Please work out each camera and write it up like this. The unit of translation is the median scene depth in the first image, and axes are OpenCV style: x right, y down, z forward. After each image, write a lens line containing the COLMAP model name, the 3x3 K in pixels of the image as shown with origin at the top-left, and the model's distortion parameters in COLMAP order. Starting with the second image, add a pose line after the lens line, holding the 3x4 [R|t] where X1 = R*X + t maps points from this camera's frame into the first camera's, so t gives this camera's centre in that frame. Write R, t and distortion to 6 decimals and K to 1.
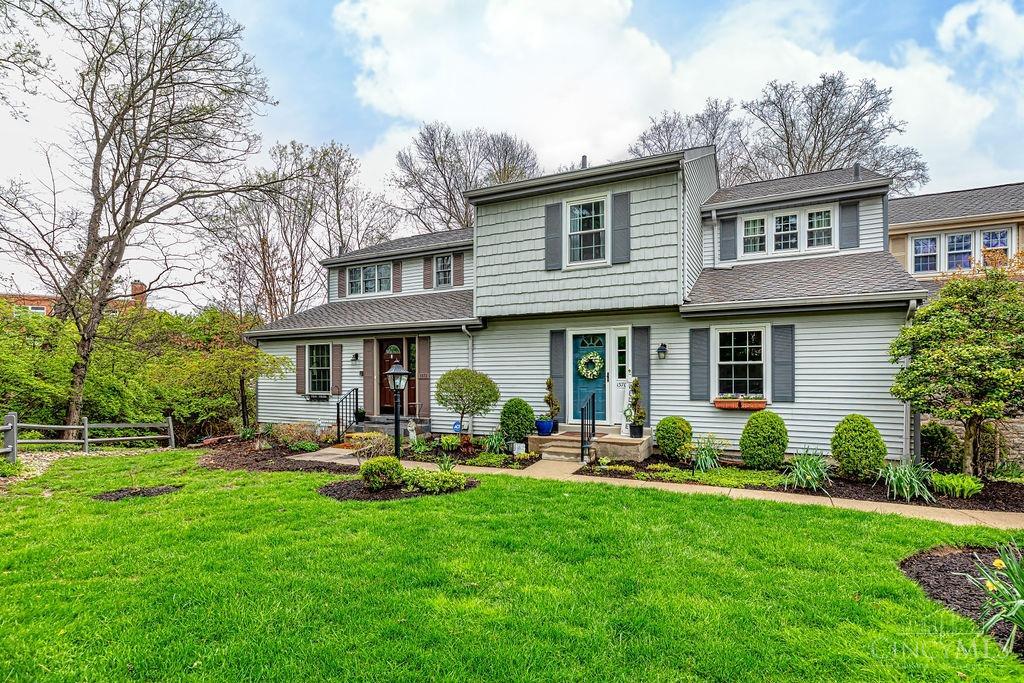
lens RADIAL K [[551.8, 0, 506.0], [0, 551.8, 369.4], [0, 0, 1]] dist [-0.000807, 0.000804]
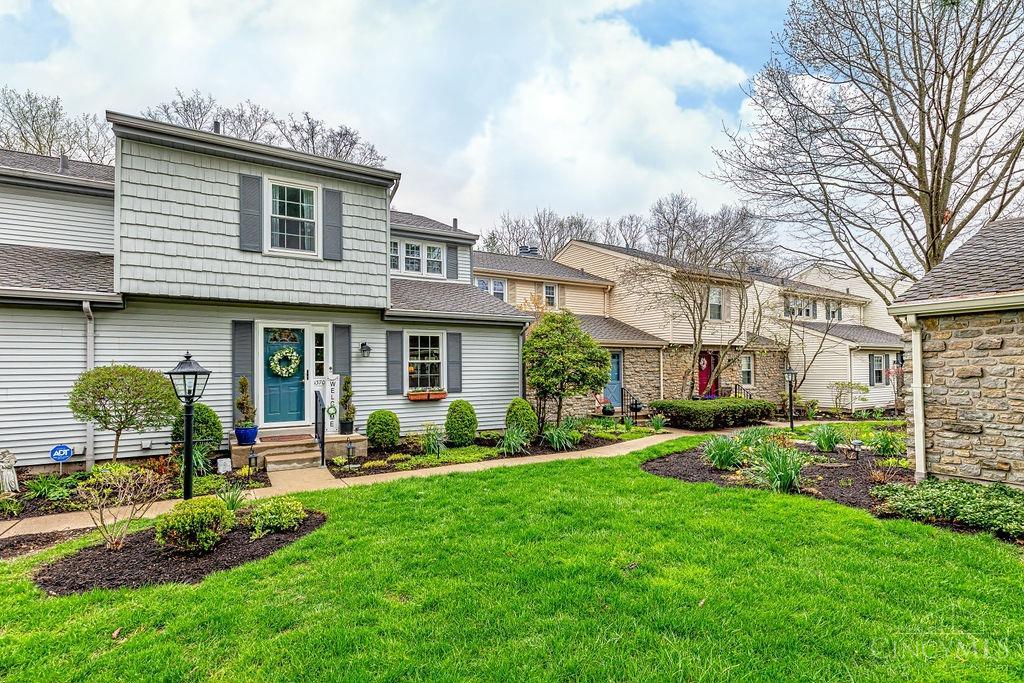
lens RADIAL K [[496.9, 0, 512.0], [0, 496.9, 357.9], [0, 0, 1]] dist [0.010450, -0.000133]
pose [[0.508682, 0.016877, 0.860789, -0.388926], [-0.003877, 0.999843, -0.017312, -0.001722], [-0.860946, 0.005469, 0.508667, 0.262827]]
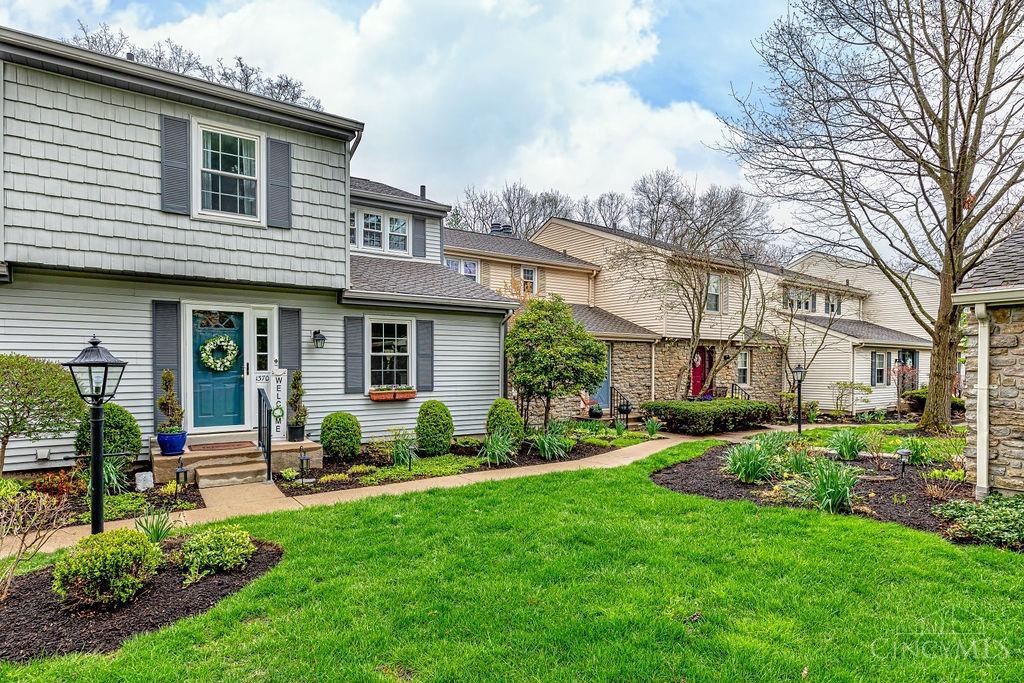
lens RADIAL K [[551.8, 0, 506.0], [0, 551.8, 369.4], [0, 0, 1]] dist [-0.000807, 0.000804]
pose [[0.453677, -0.005230, 0.891151, -0.355261], [-0.013009, 0.999837, 0.012490, 0.000357], [-0.891071, -0.017259, 0.453535, 0.328670]]
